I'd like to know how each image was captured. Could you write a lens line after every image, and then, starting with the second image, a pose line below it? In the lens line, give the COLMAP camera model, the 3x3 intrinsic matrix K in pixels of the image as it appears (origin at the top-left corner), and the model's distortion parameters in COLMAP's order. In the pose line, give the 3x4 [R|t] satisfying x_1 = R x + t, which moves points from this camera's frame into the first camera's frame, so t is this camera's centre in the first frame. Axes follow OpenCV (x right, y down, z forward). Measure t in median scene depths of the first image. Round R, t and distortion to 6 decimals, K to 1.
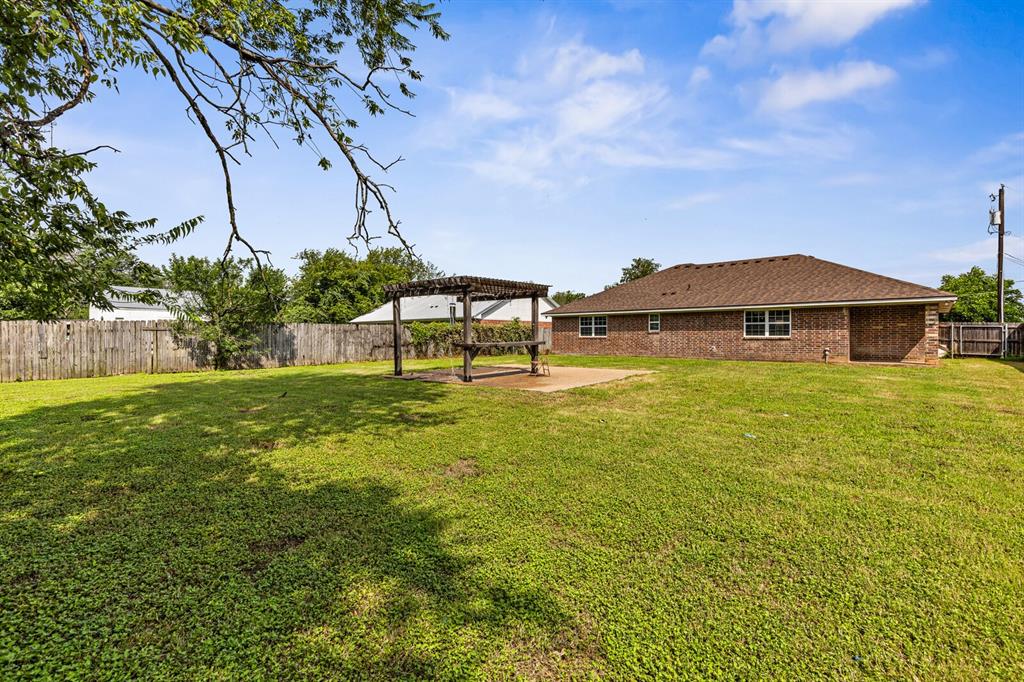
lens RADIAL K [[458.6, 0, 508.1], [0, 458.6, 338.9], [0, 0, 1]] dist [0.001983, -0.000033]
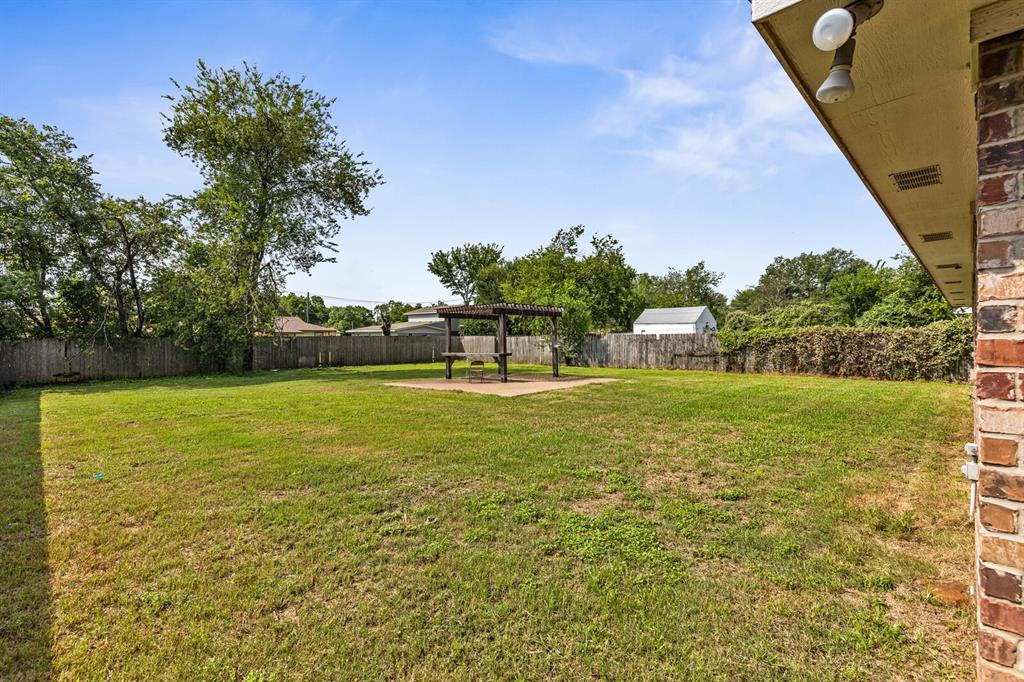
lens RADIAL K [[458.6, 0, 508.1], [0, 458.6, 338.9], [0, 0, 1]] dist [0.001983, -0.000033]
pose [[-0.042926, 0.001216, -0.999078, 0.748597], [-0.000271, 0.999999, 0.001229, -0.020895], [0.999078, 0.000323, -0.042925, 0.674962]]
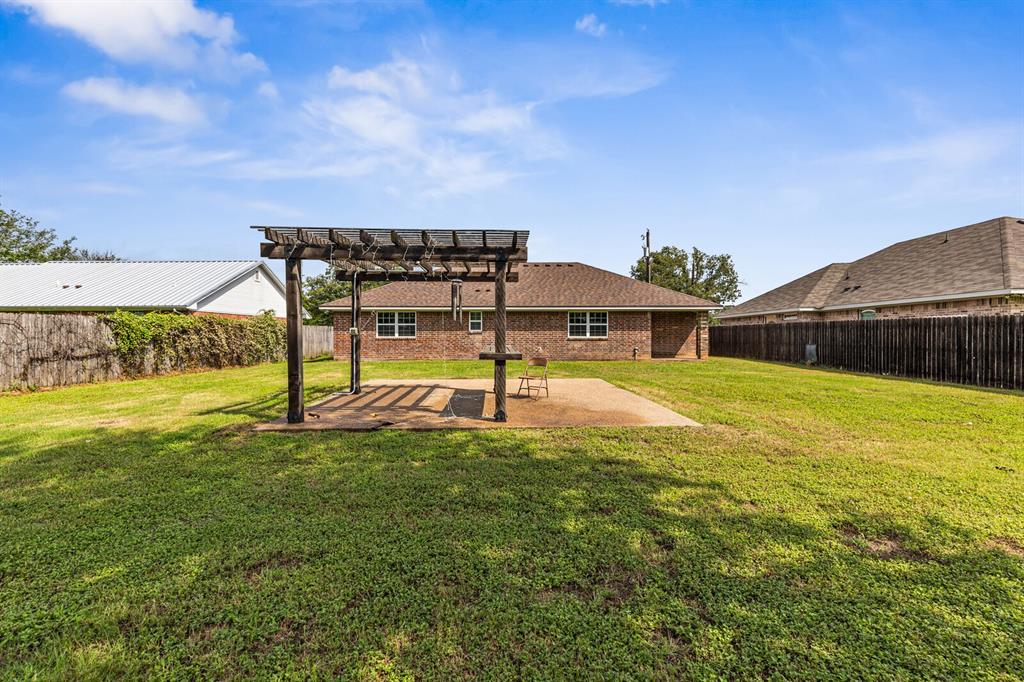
lens RADIAL K [[458.6, 0, 508.1], [0, 458.6, 338.9], [0, 0, 1]] dist [0.001983, -0.000033]
pose [[0.735154, -0.004867, 0.677882, -0.253548], [0.004016, 0.999988, 0.002825, -0.004114], [-0.677888, 0.000646, 0.735165, 0.316301]]
